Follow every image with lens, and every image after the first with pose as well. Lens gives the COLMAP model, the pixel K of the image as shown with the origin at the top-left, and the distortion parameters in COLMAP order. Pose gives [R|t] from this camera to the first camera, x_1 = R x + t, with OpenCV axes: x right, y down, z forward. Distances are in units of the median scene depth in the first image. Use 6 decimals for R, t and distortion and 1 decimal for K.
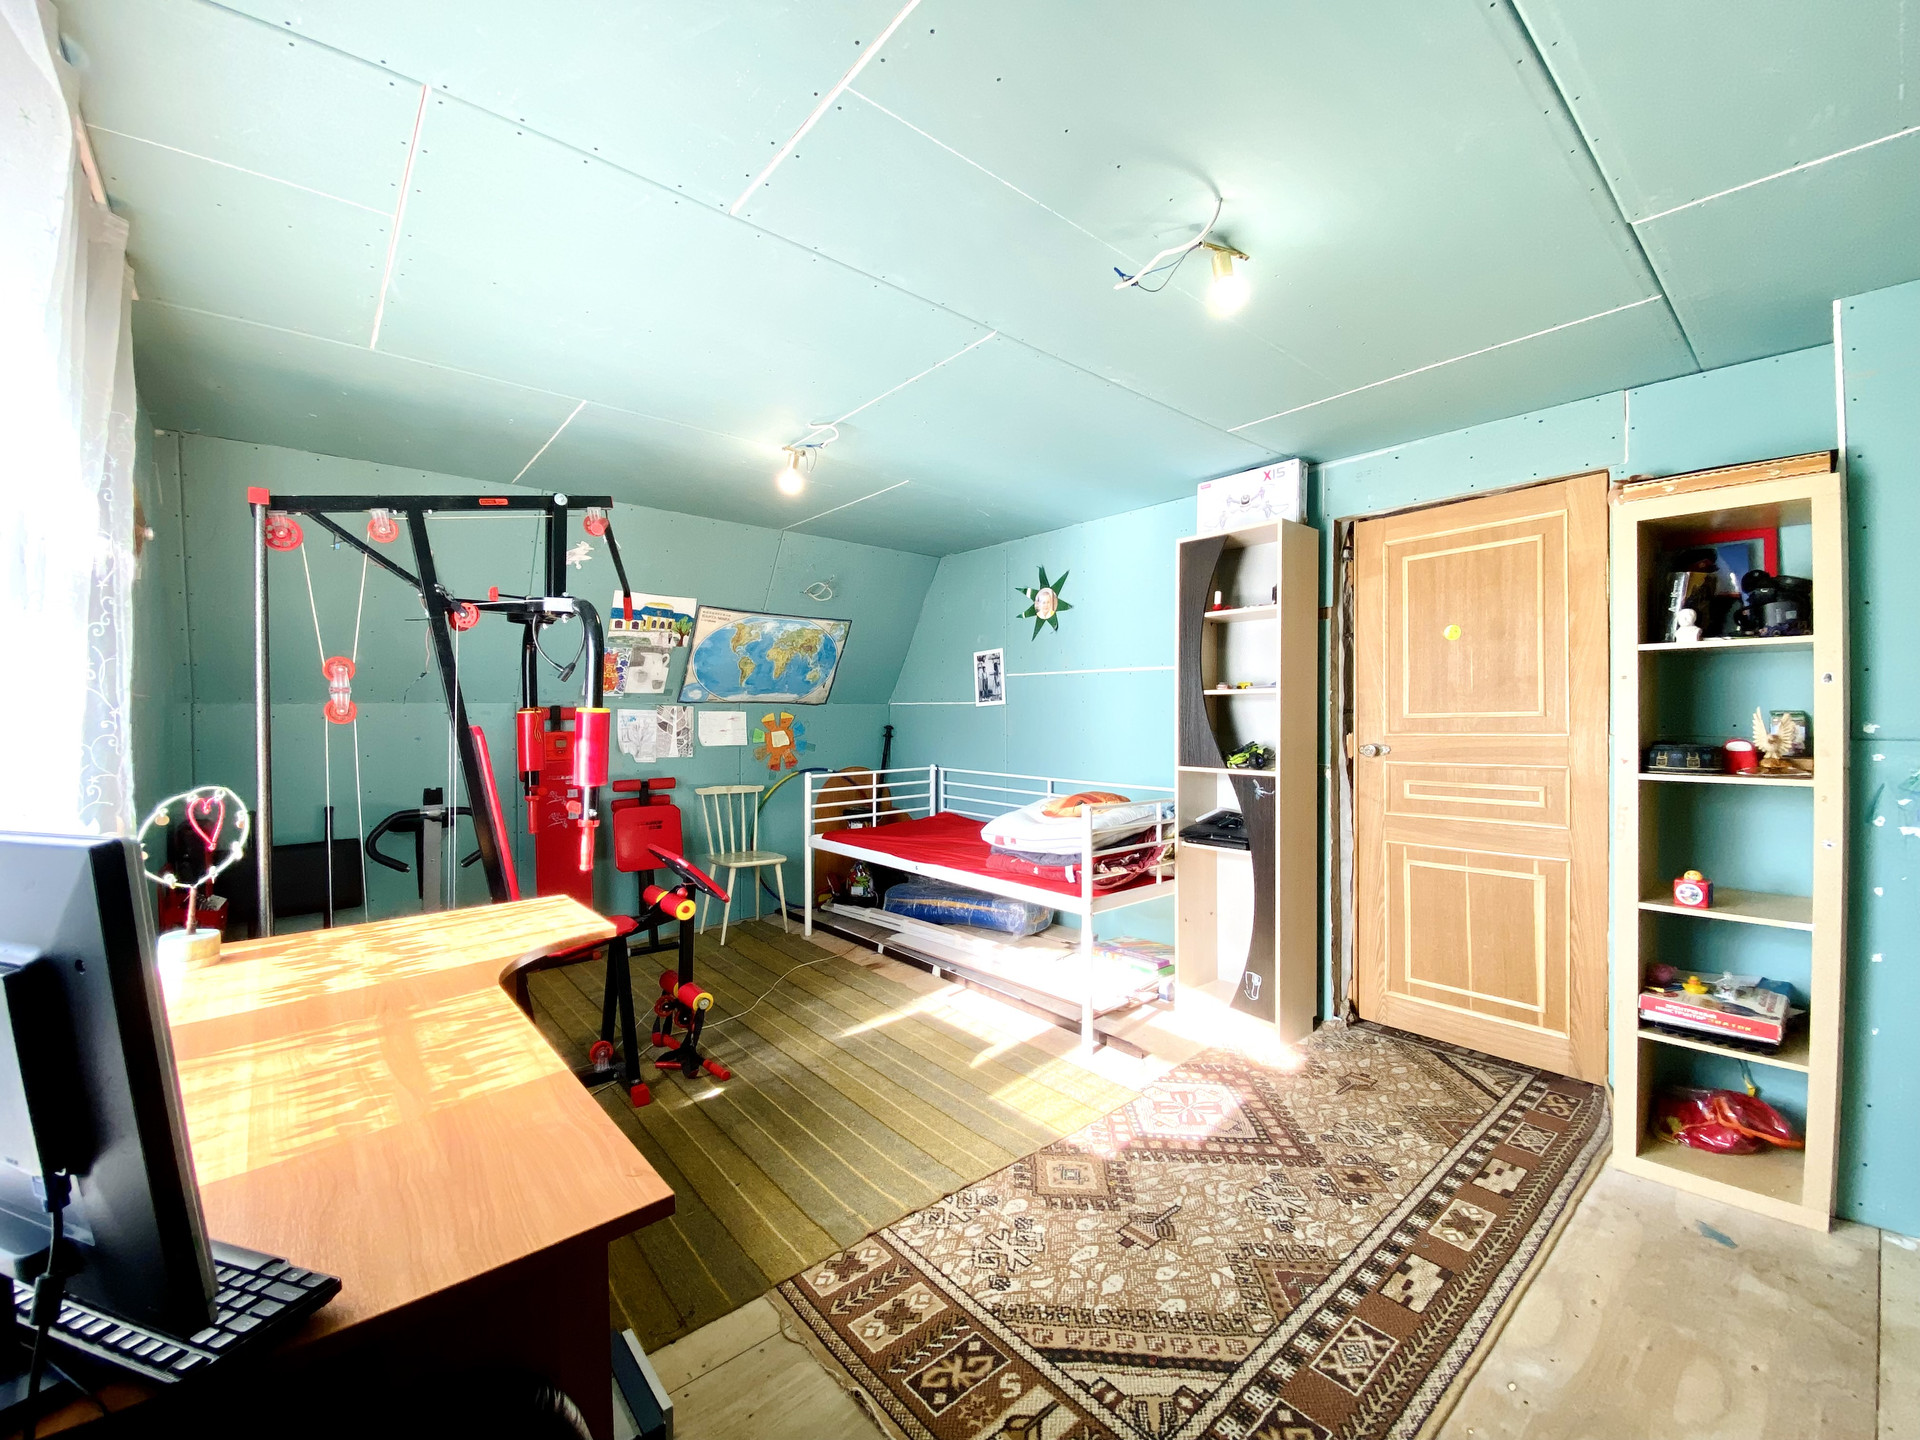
lens RADIAL K [[780.4, 0, 951.8], [0, 780.4, 716.6], [0, 0, 1]] dist [0.024936, -0.018864]
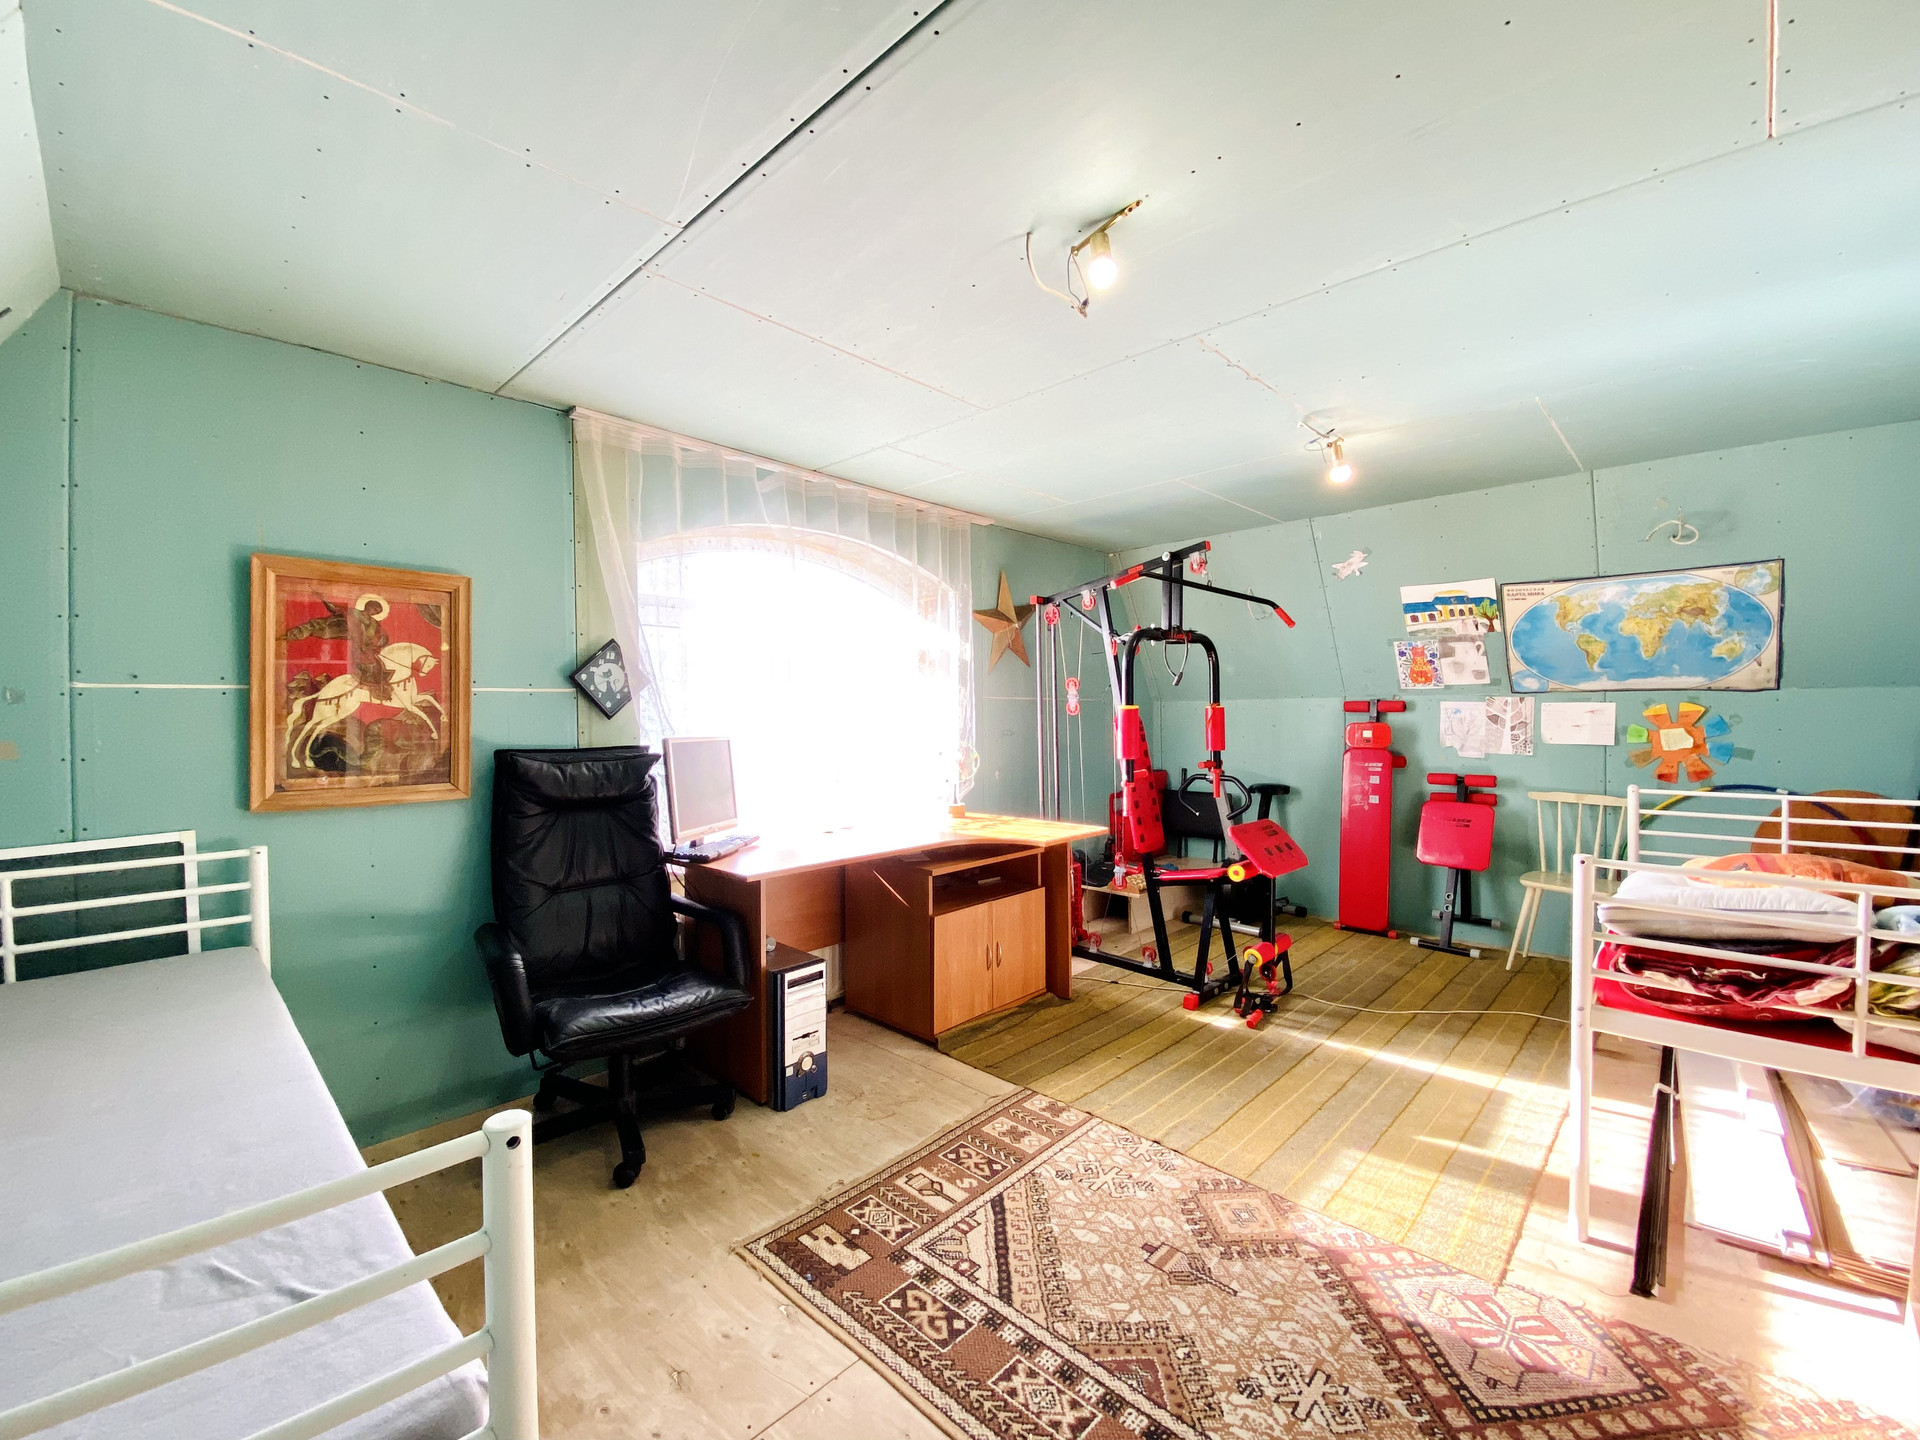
lens RADIAL K [[780.4, 0, 951.8], [0, 780.4, 716.6], [0, 0, 1]] dist [0.024936, -0.018864]
pose [[0.103726, 0.009301, -0.994562, 0.572609], [0.003673, 0.999946, 0.009734, -0.002782], [0.994599, -0.004663, 0.103686, 0.321757]]
